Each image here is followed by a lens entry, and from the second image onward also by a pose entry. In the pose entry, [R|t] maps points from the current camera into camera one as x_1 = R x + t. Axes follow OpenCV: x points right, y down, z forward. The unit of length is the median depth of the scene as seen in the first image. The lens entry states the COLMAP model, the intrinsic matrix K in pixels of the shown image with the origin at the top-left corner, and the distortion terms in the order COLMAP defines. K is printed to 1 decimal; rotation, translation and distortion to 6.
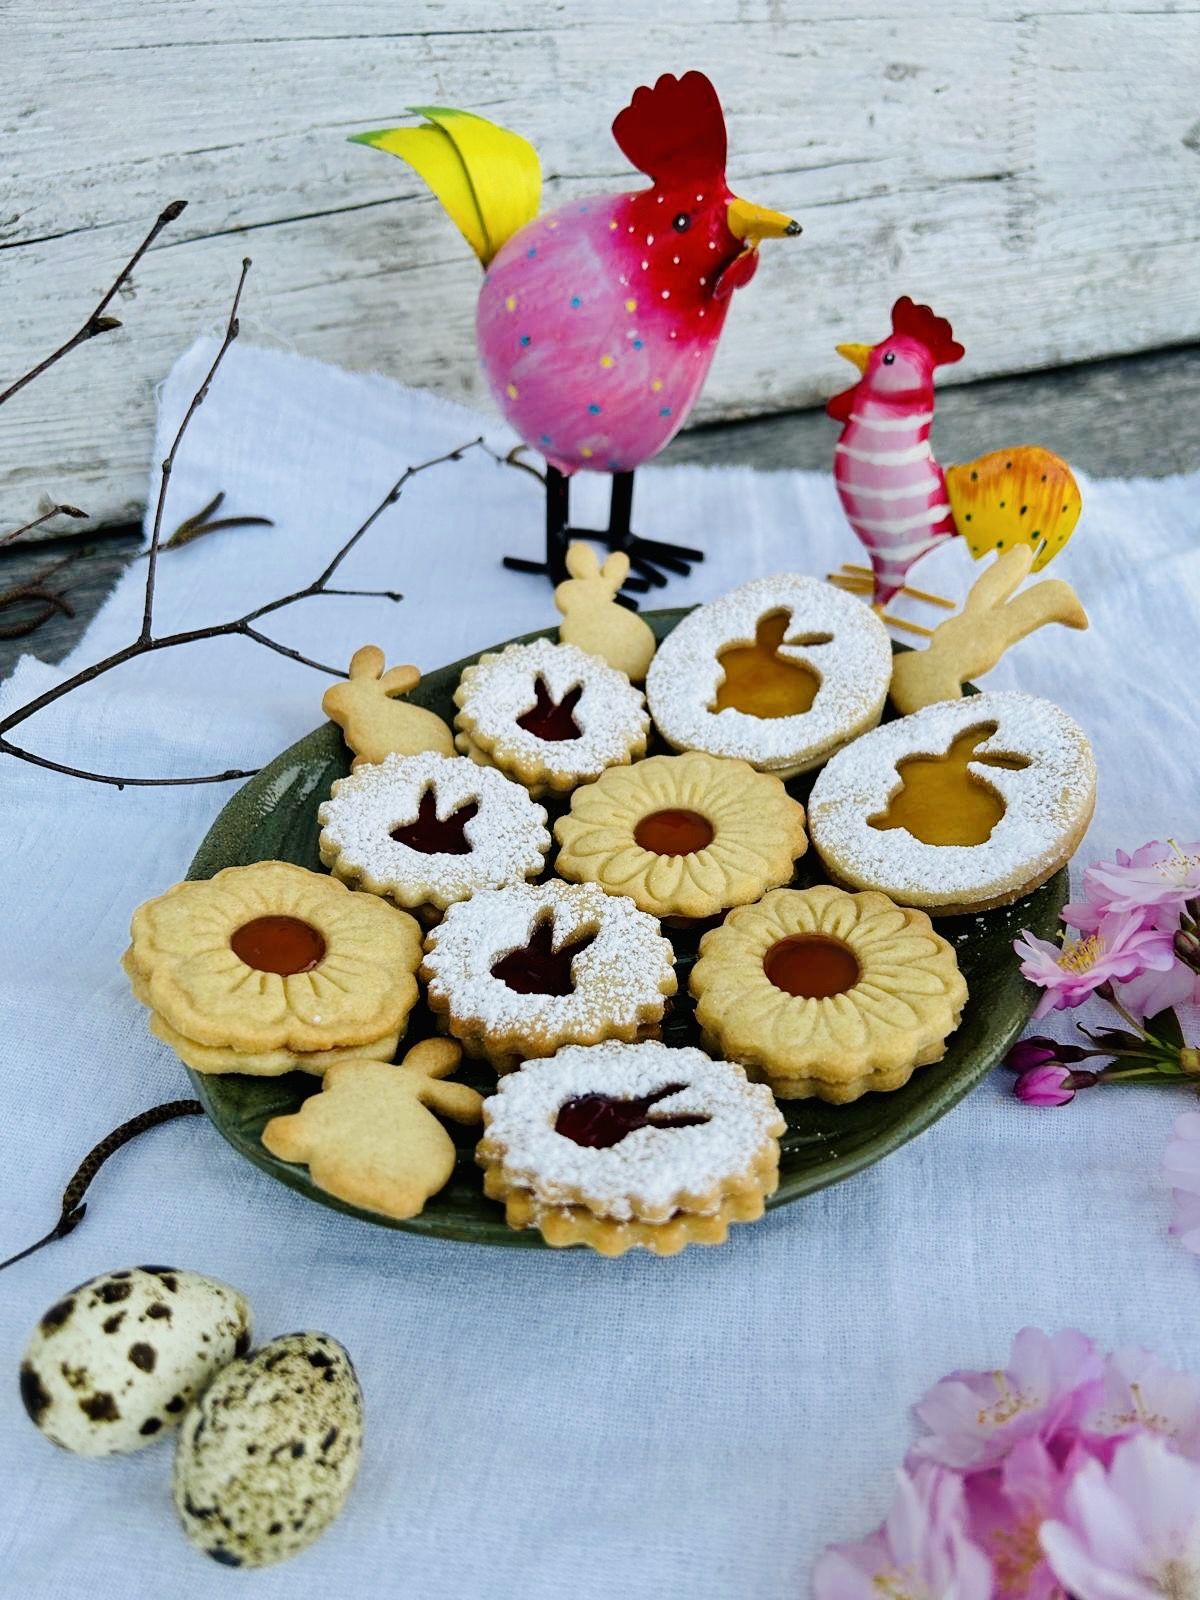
lens RADIAL K [[1242.5, 0, 649.7], [0, 1242.5, 768.6], [0, 0, 1]] dist [0.015135, -0.015088]
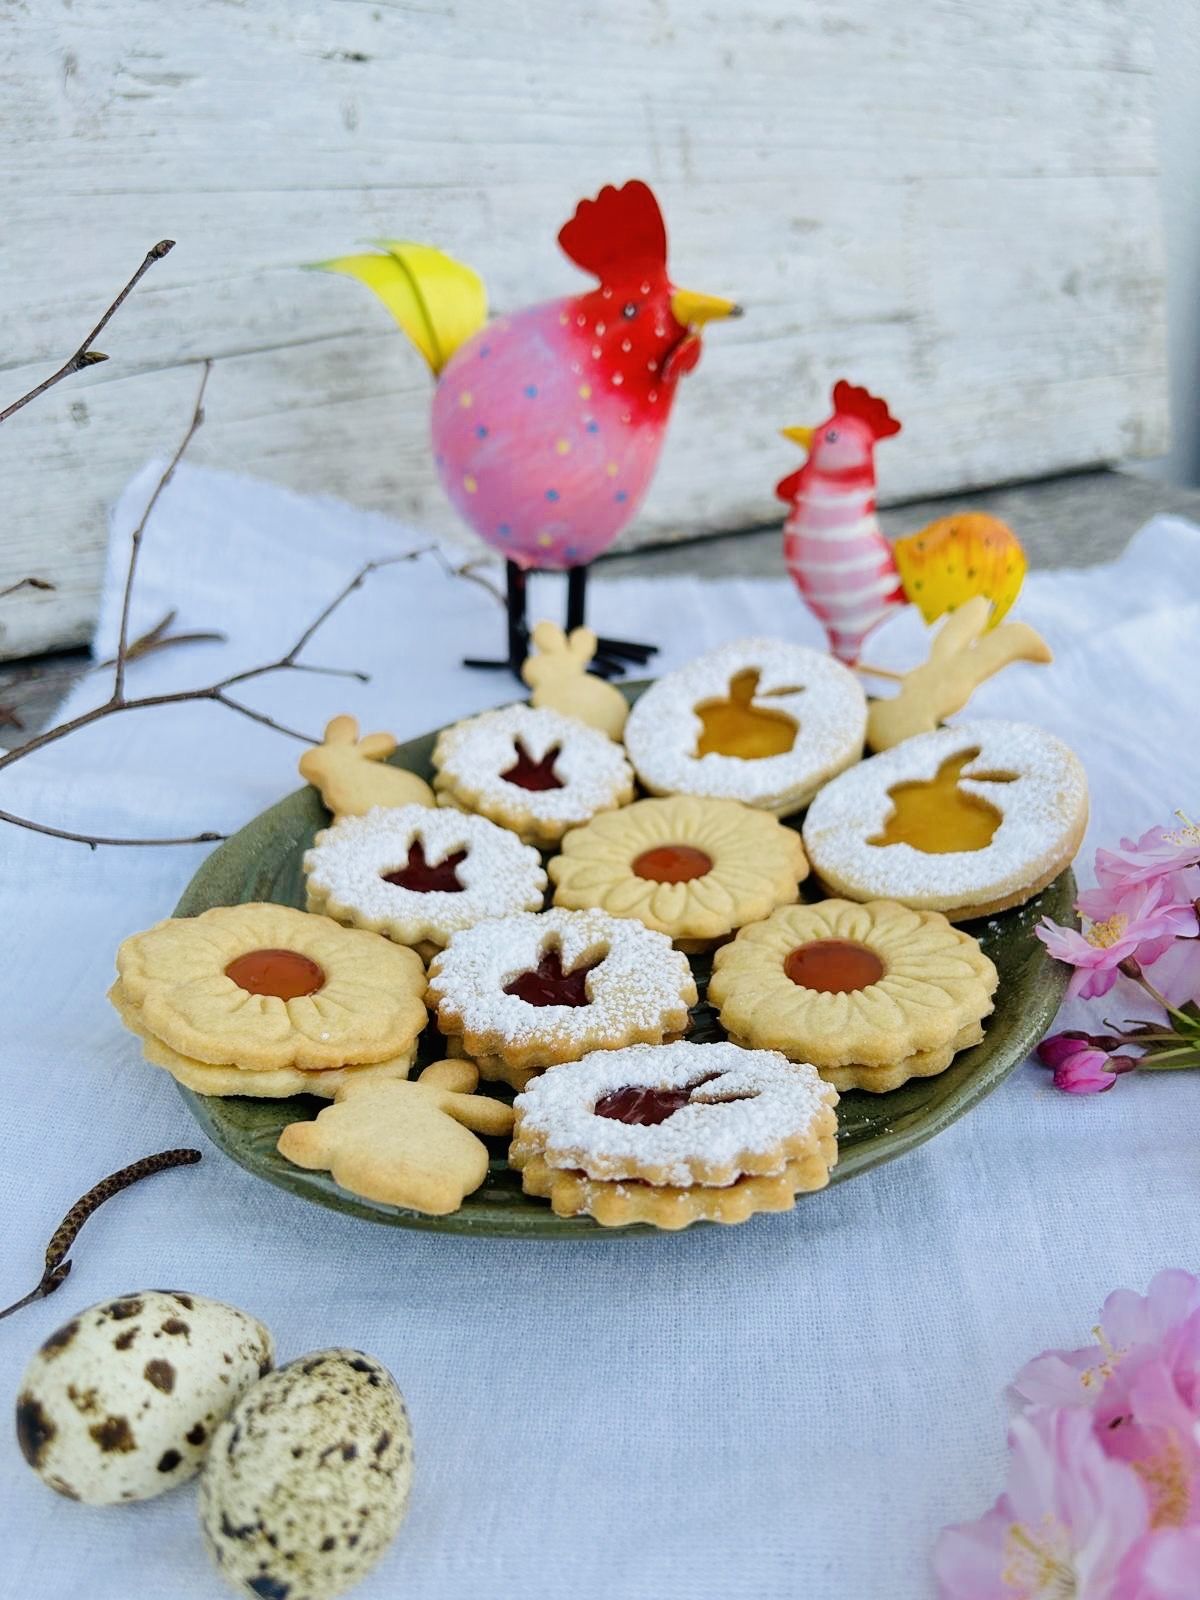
lens RADIAL K [[1242.5, 0, 649.7], [0, 1242.5, 768.6], [0, 0, 1]] dist [0.015135, -0.015088]
pose [[0.996303, -0.055135, 0.065886, -0.064761], [0.064672, 0.986154, -0.152705, 0.138892], [-0.056554, 0.156401, 0.986073, 0.028830]]
